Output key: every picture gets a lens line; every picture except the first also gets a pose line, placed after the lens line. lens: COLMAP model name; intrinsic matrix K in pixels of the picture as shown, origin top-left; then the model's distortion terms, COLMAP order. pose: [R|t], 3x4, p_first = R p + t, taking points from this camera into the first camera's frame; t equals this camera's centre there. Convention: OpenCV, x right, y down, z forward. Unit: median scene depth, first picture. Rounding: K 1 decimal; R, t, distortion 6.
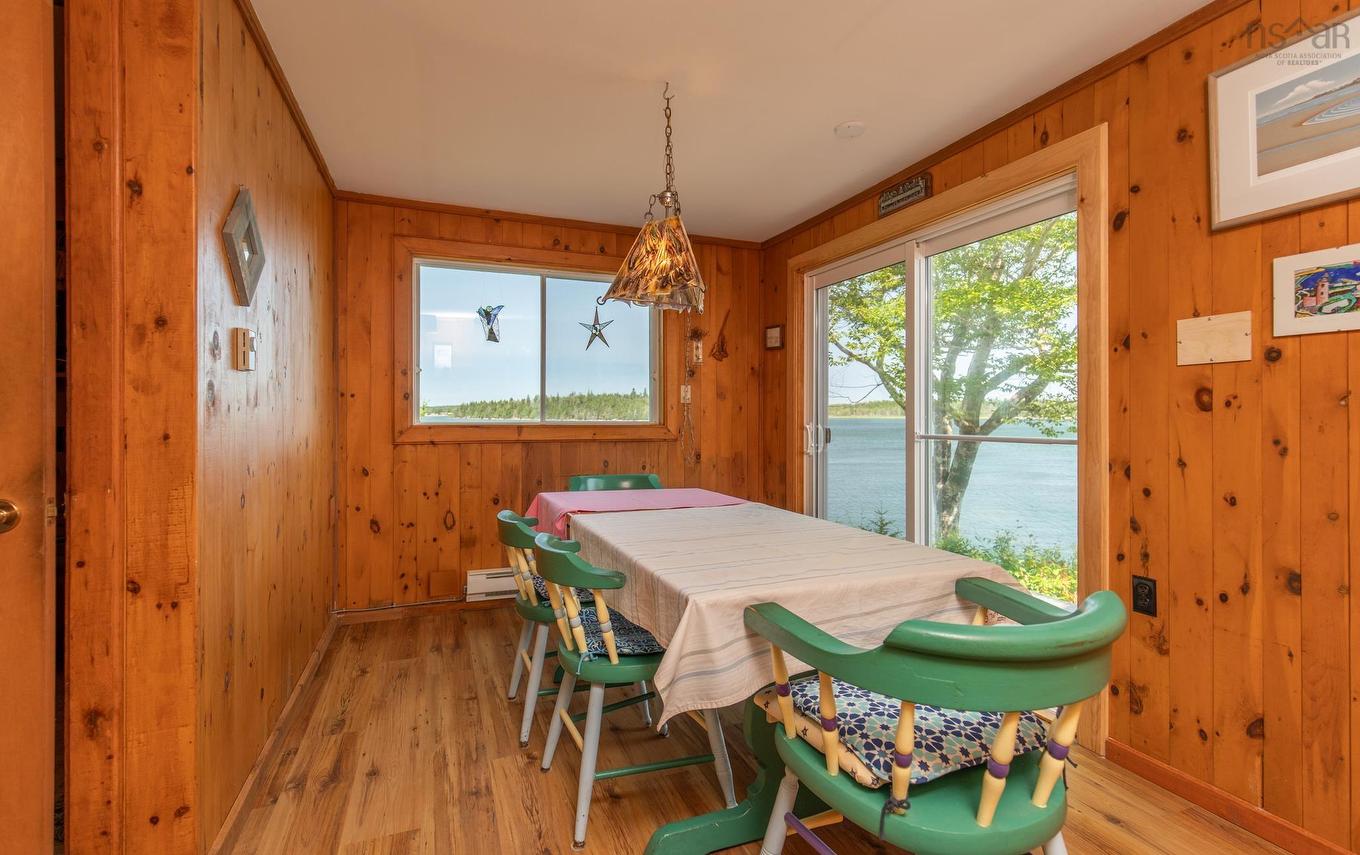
lens RADIAL K [[620.2, 0, 677.2], [0, 620.2, 418.8], [0, 0, 1]] dist [-0.003010, -0.000484]
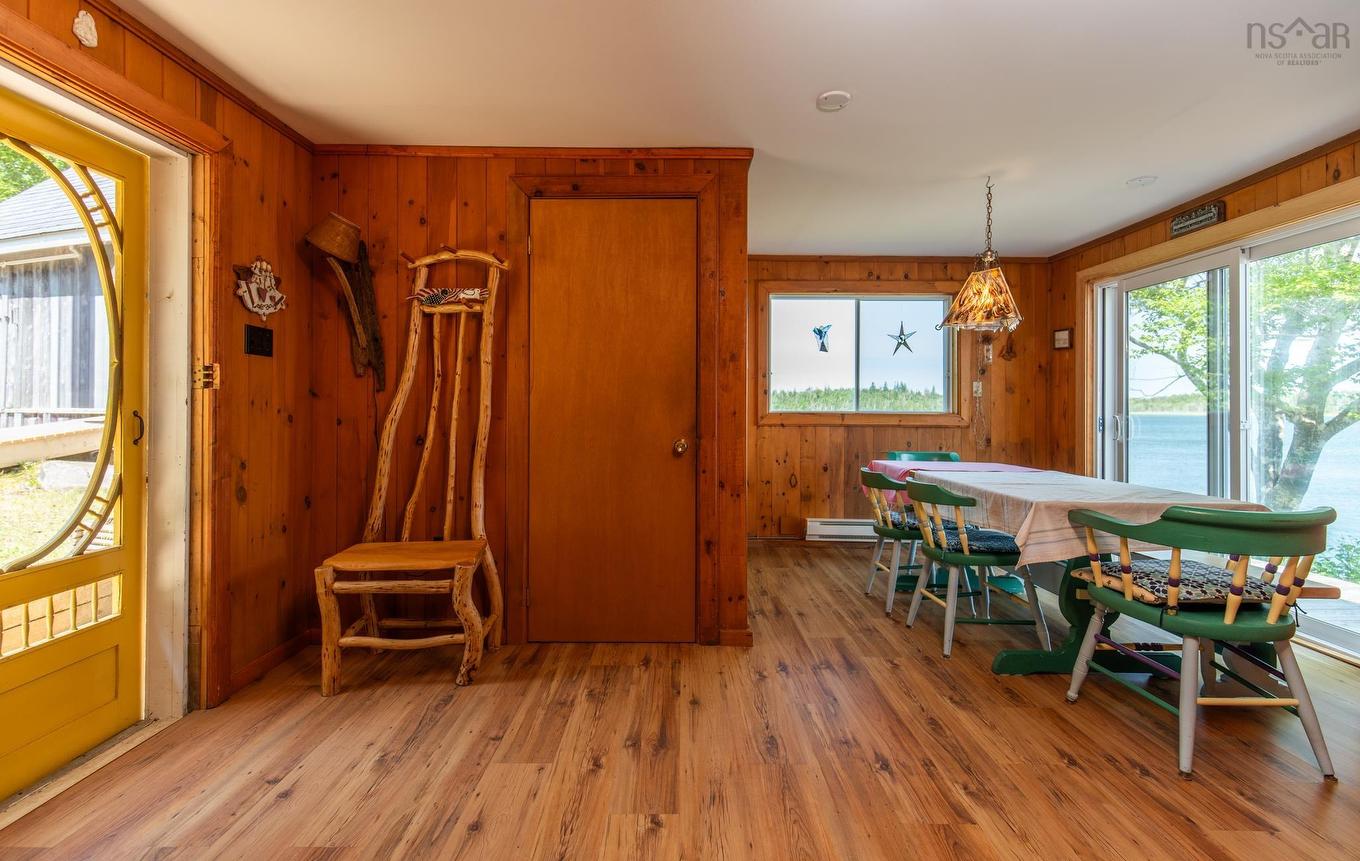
lens RADIAL K [[612.0, 0, 674.0], [0, 612.0, 402.0], [0, 0, 1]] dist [0.002776, -0.001027]
pose [[0.926847, 0.001031, -0.375438, -0.097504], [-0.007831, 0.999832, -0.016586, 0.011201], [0.375358, 0.018313, 0.926699, -0.369038]]
